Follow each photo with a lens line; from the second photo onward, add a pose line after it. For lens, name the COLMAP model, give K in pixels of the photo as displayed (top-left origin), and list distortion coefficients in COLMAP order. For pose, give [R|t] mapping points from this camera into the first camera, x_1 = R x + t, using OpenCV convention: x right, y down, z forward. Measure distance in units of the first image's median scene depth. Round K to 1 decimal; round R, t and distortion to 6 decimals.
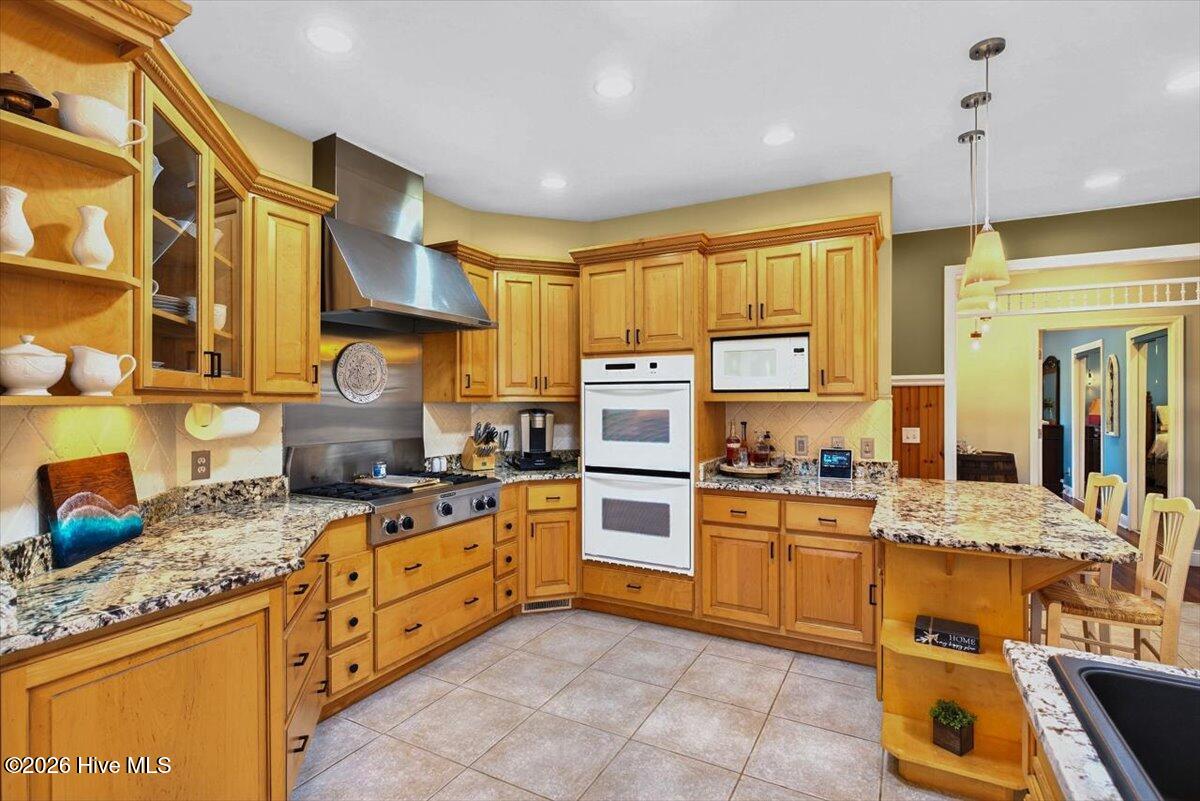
lens RADIAL K [[577.7, 0, 610.8], [0, 577.7, 399.1], [0, 0, 1]] dist [0.008265, -0.002197]
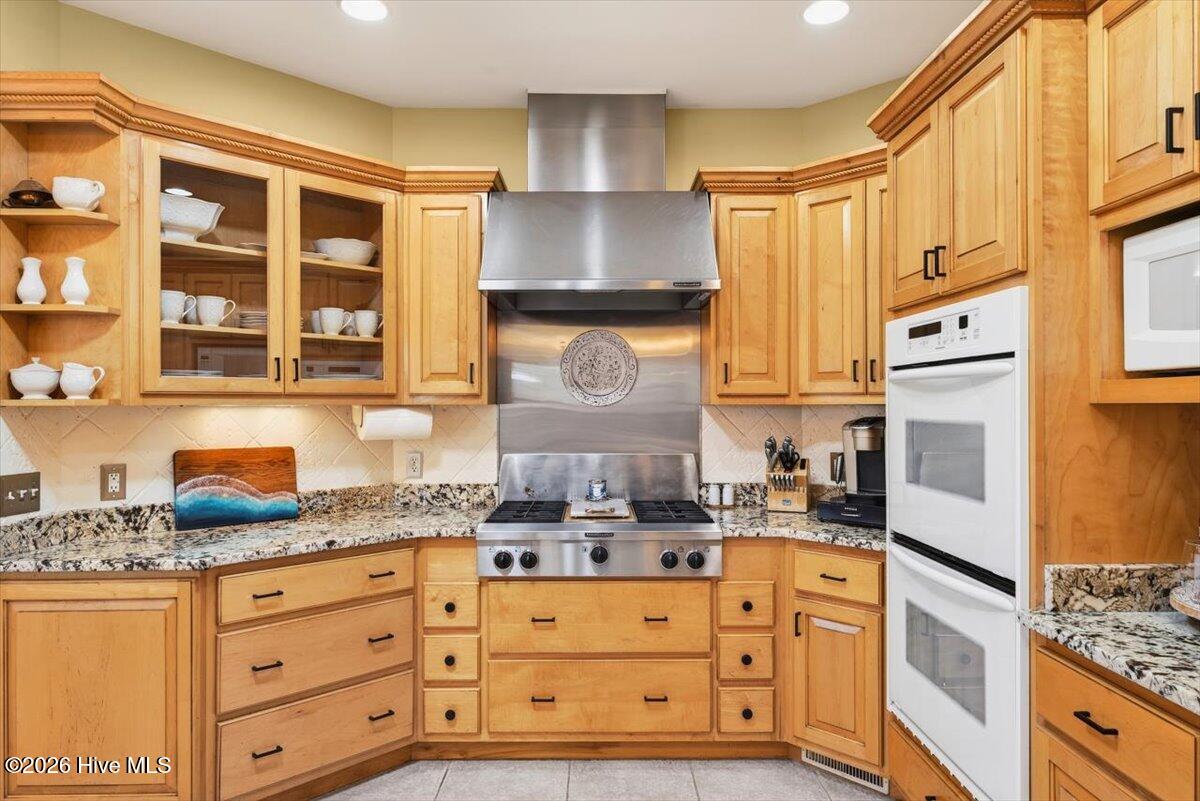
lens RADIAL K [[726.5, 0, 582.6], [0, 726.5, 400.5], [0, 0, 1]] dist [0.008237, -0.001636]
pose [[0.458715, -0.004371, -0.888573, 0.465503], [0.003304, 0.999989, -0.003214, 0.002567], [0.888577, -0.001462, 0.458724, 0.522439]]
